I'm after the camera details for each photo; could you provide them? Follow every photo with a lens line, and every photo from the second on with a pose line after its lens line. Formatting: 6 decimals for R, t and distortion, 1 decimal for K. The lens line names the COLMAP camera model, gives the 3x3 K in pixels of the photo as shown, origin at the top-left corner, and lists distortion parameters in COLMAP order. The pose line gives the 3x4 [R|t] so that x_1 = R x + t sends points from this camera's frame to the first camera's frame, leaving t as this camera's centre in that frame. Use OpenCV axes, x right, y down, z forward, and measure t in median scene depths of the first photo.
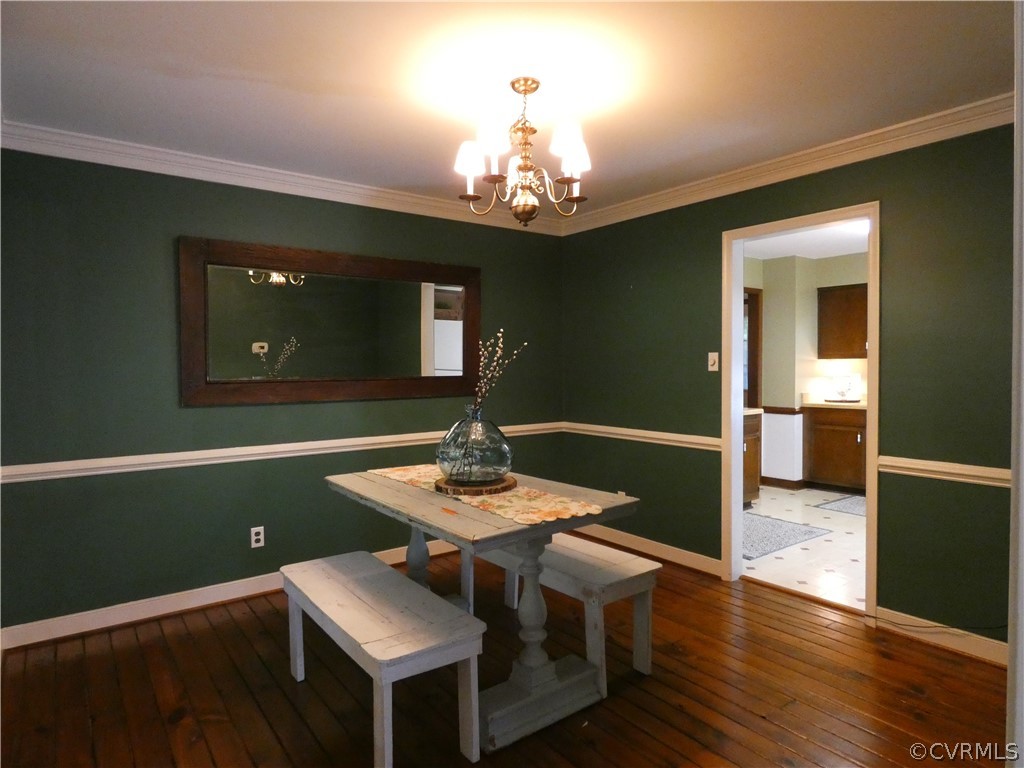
lens RADIAL K [[611.4, 0, 517.9], [0, 611.4, 381.4], [0, 0, 1]] dist [-0.003871, -0.001052]
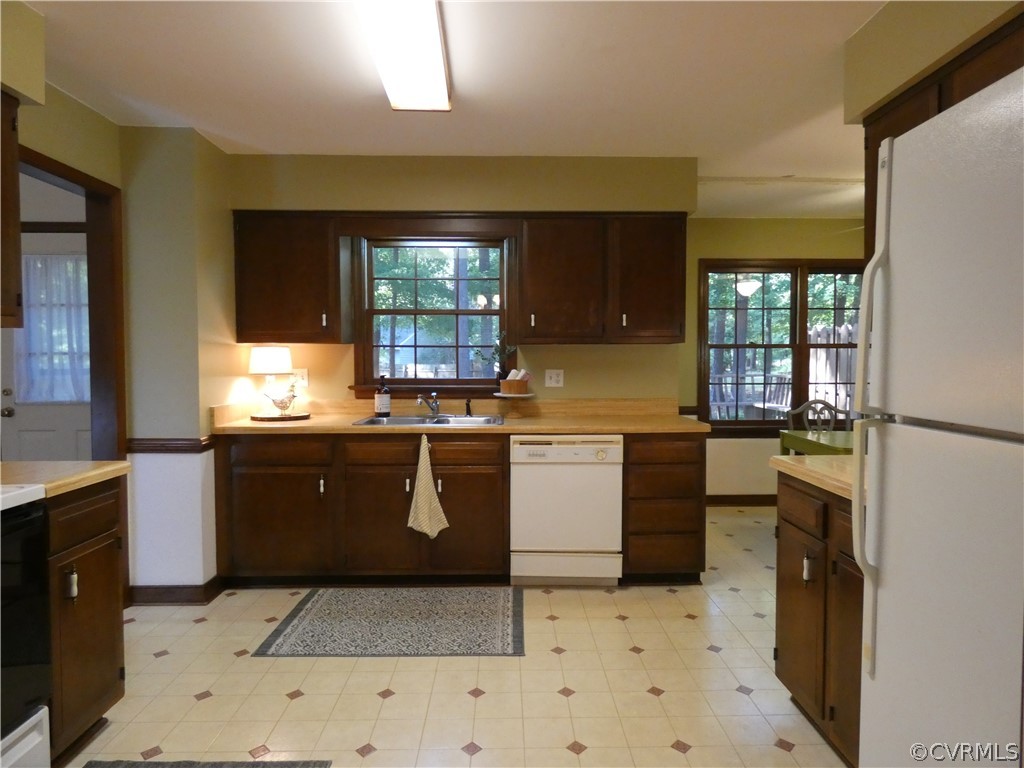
lens RADIAL K [[611.4, 0, 519.0], [0, 611.4, 382.7], [0, 0, 1]] dist [-0.003871, -0.001052]
pose [[0.578571, -0.020873, 0.815365, 0.201174], [0.020959, 0.999723, 0.010720, -0.001531], [-0.815363, 0.010887, 0.578848, 0.500415]]
